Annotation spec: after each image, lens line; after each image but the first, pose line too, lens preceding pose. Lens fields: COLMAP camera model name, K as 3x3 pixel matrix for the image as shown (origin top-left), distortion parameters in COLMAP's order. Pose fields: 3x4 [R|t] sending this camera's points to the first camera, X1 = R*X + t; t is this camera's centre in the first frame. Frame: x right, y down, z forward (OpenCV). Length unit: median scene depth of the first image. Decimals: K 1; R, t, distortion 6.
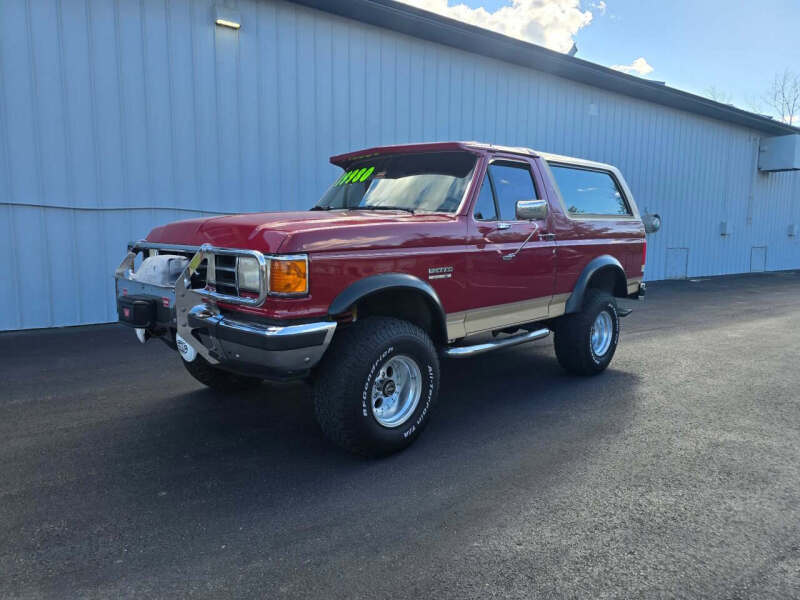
lens RADIAL K [[553.4, 0, 403.8], [0, 553.4, 300.9], [0, 0, 1]] dist [0.078155, -0.074166]
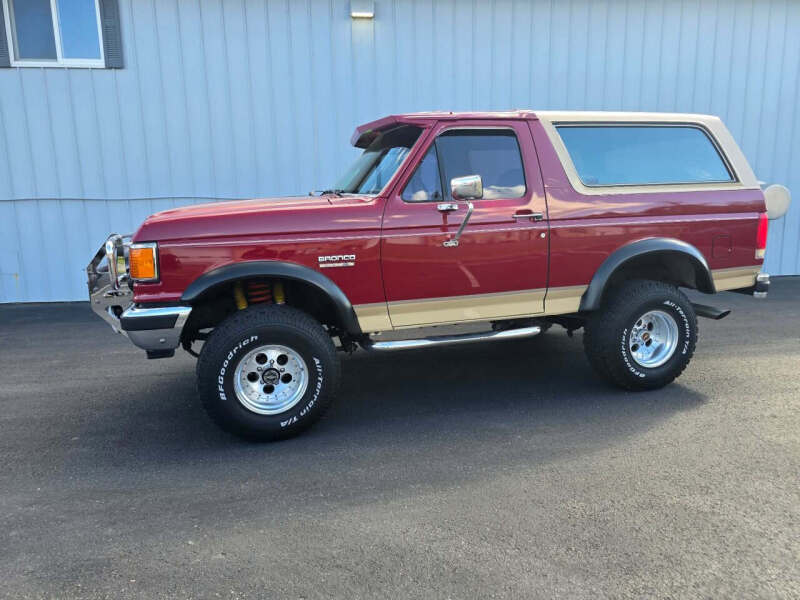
lens RADIAL K [[551.0, 0, 397.2], [0, 551.0, 301.8], [0, 0, 1]] dist [0.069768, -0.063811]
pose [[0.874446, 0.053672, -0.482145, 0.557788], [-0.031472, 0.998044, 0.054023, -0.032258], [0.484102, -0.032066, 0.874424, 0.206749]]
